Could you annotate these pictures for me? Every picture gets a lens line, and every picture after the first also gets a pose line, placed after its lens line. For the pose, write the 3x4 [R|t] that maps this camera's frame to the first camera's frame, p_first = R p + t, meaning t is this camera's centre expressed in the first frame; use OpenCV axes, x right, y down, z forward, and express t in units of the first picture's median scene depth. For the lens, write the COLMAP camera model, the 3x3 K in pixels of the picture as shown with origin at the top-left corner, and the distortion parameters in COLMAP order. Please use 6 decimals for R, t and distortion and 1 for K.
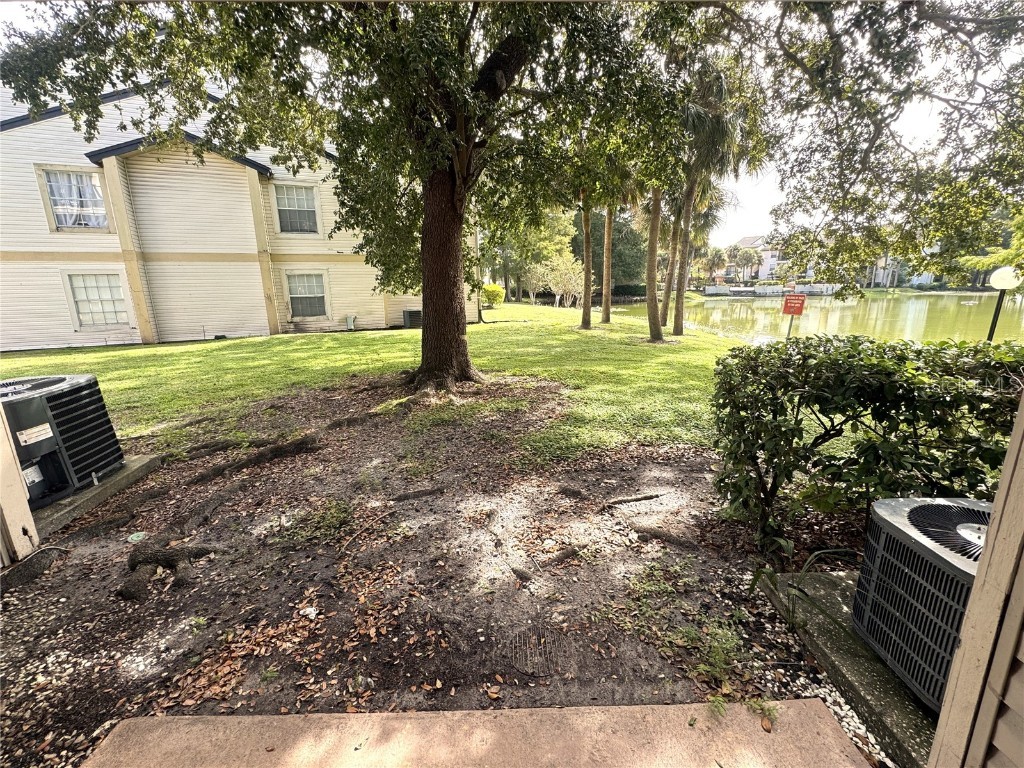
lens RADIAL K [[433.3, 0, 511.4], [0, 433.3, 385.3], [0, 0, 1]] dist [0.002799, 0.000614]
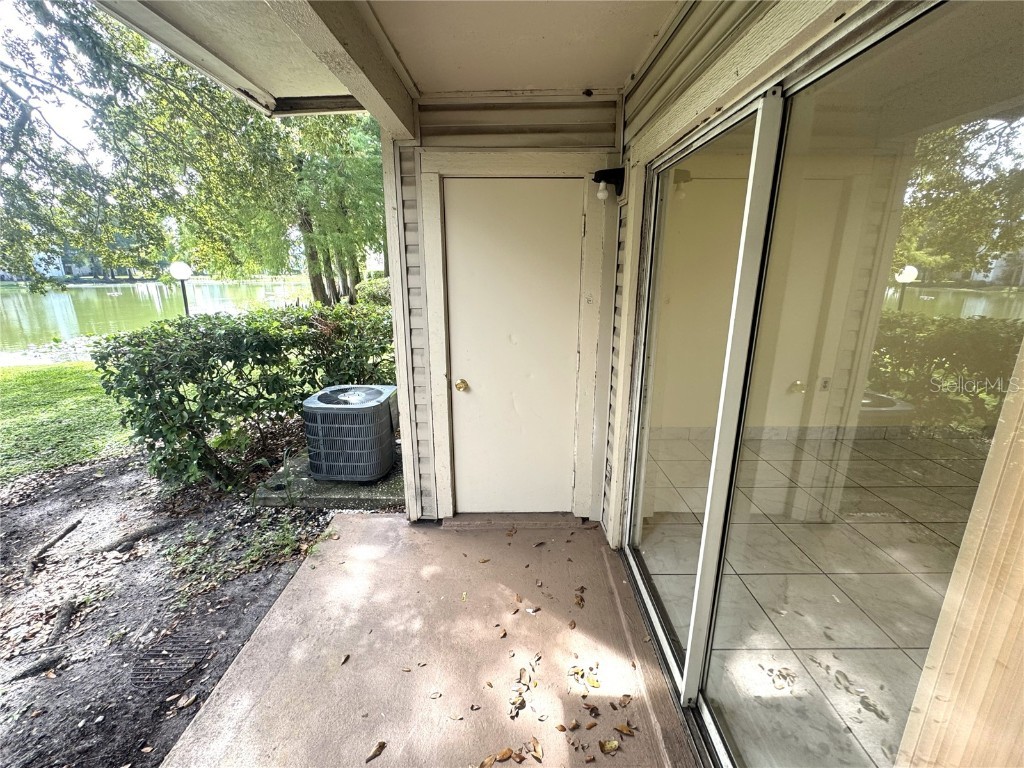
lens RADIAL K [[433.3, 0, 510.0], [0, 433.3, 381.9], [0, 0, 1]] dist [0.002799, 0.000614]
pose [[0.026217, -0.245747, 0.968979, -0.511073], [0.237478, 0.943095, 0.232757, -0.004086], [-0.971039, 0.224009, 0.083085, 0.049735]]
